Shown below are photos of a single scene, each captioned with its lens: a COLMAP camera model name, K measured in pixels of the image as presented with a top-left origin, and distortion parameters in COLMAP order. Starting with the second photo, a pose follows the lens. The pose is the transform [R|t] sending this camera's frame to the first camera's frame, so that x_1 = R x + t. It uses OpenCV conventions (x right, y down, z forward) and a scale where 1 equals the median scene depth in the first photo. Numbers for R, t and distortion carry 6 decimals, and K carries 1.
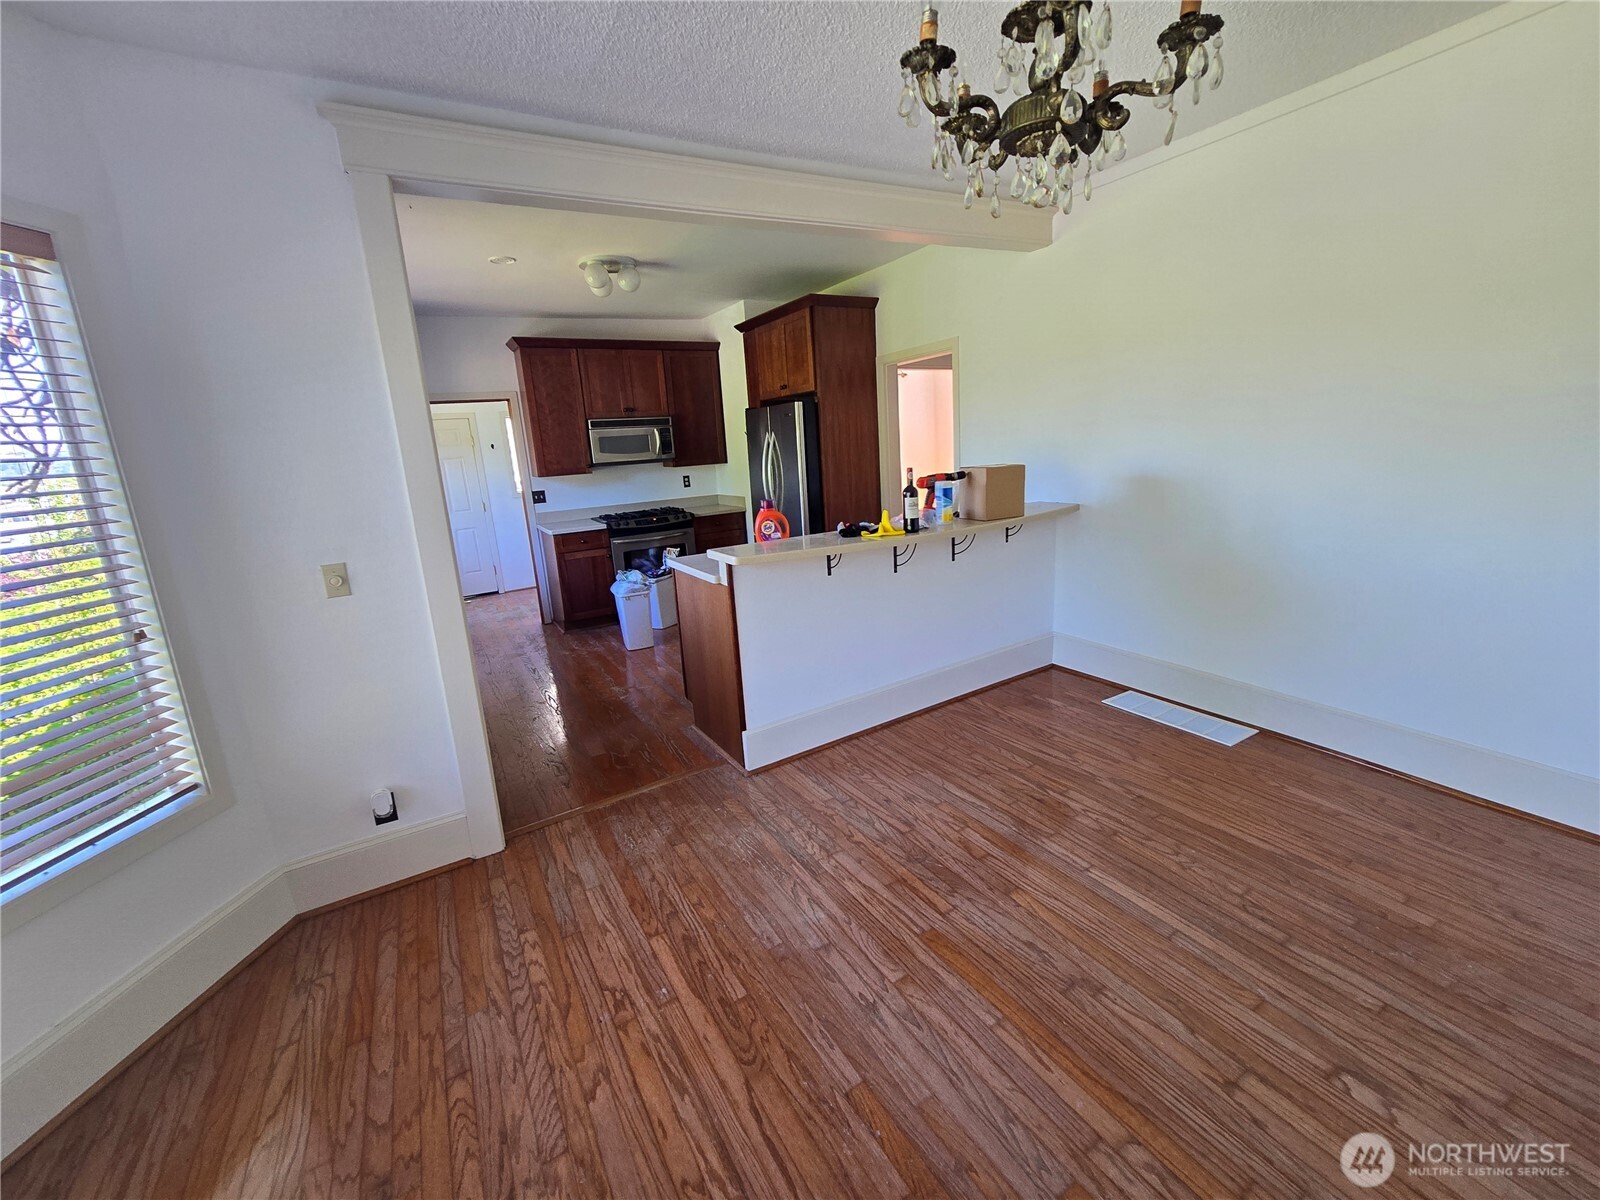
lens RADIAL K [[668.5, 0, 801.5], [0, 668.5, 596.9], [0, 0, 1]] dist [0.002481, -0.000086]
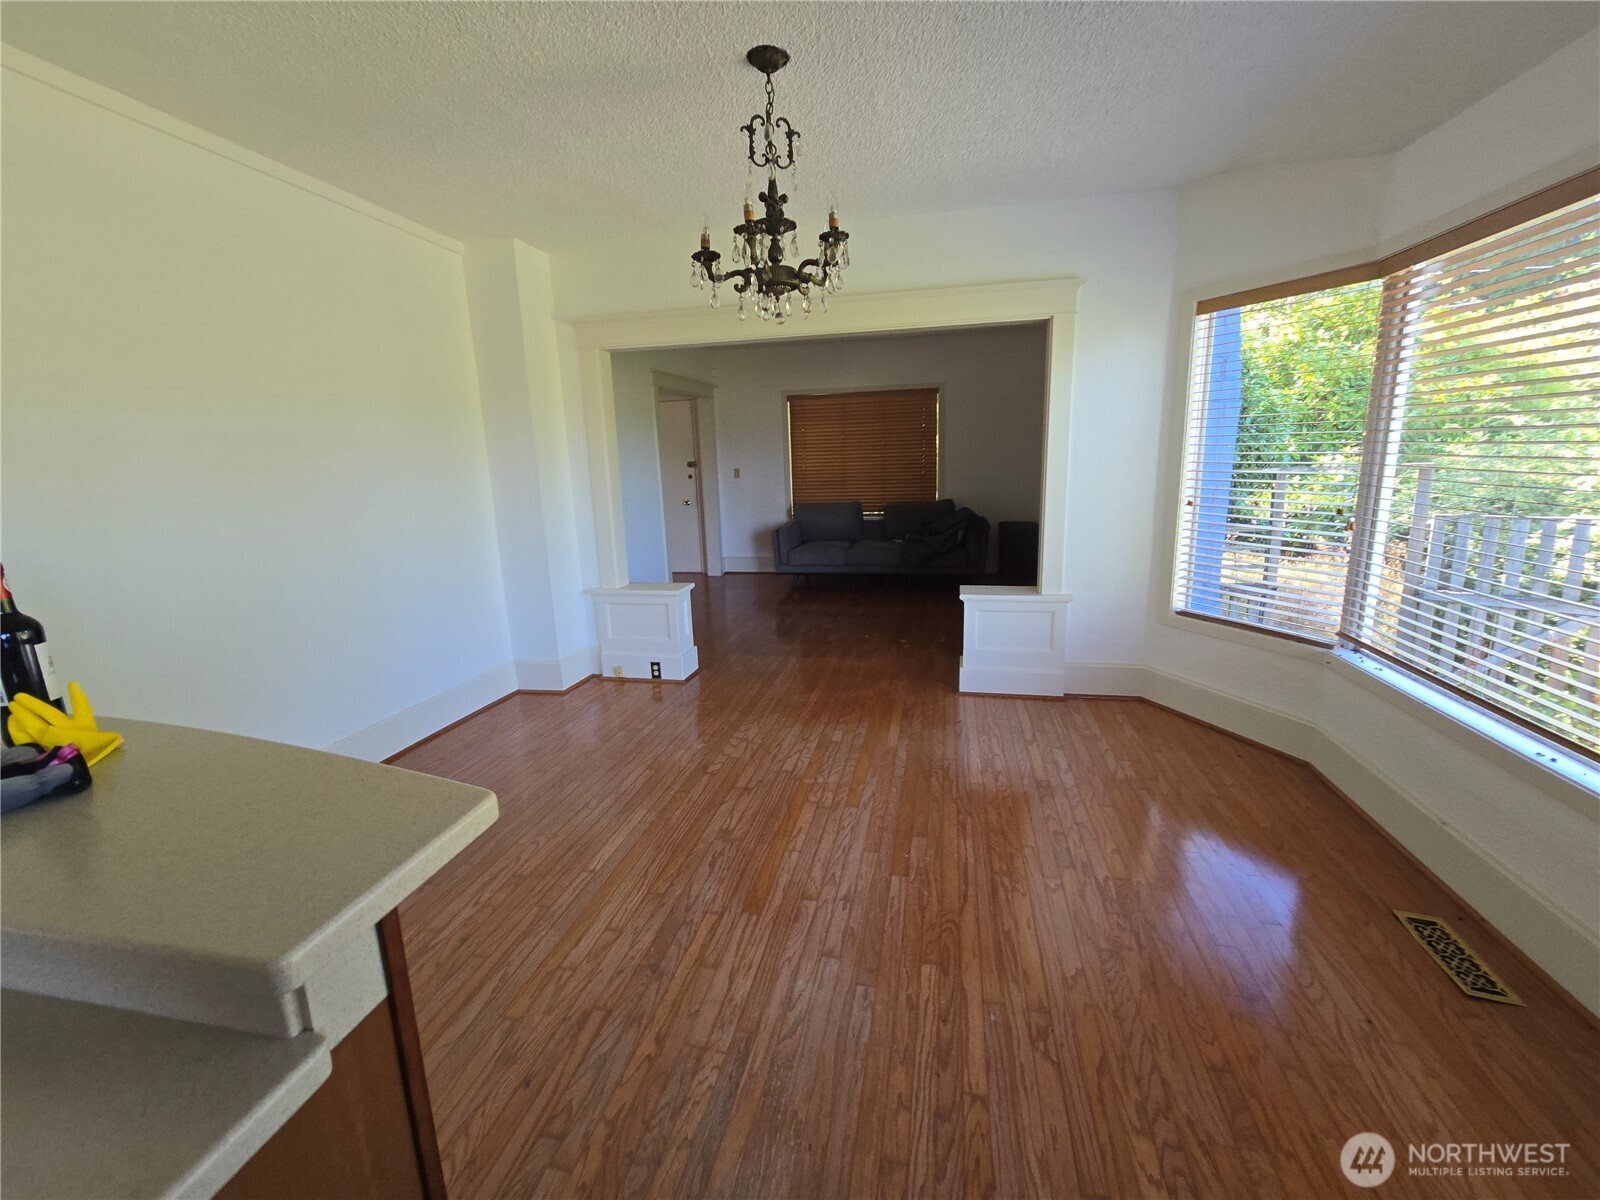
lens RADIAL K [[668.5, 0, 802.0], [0, 668.5, 597.2], [0, 0, 1]] dist [0.002481, -0.000086]
pose [[-0.738198, -0.061875, 0.671741, -0.572990], [0.228346, 0.914081, 0.335134, -0.305665], [-0.634762, 0.400785, -0.660643, 1.481829]]
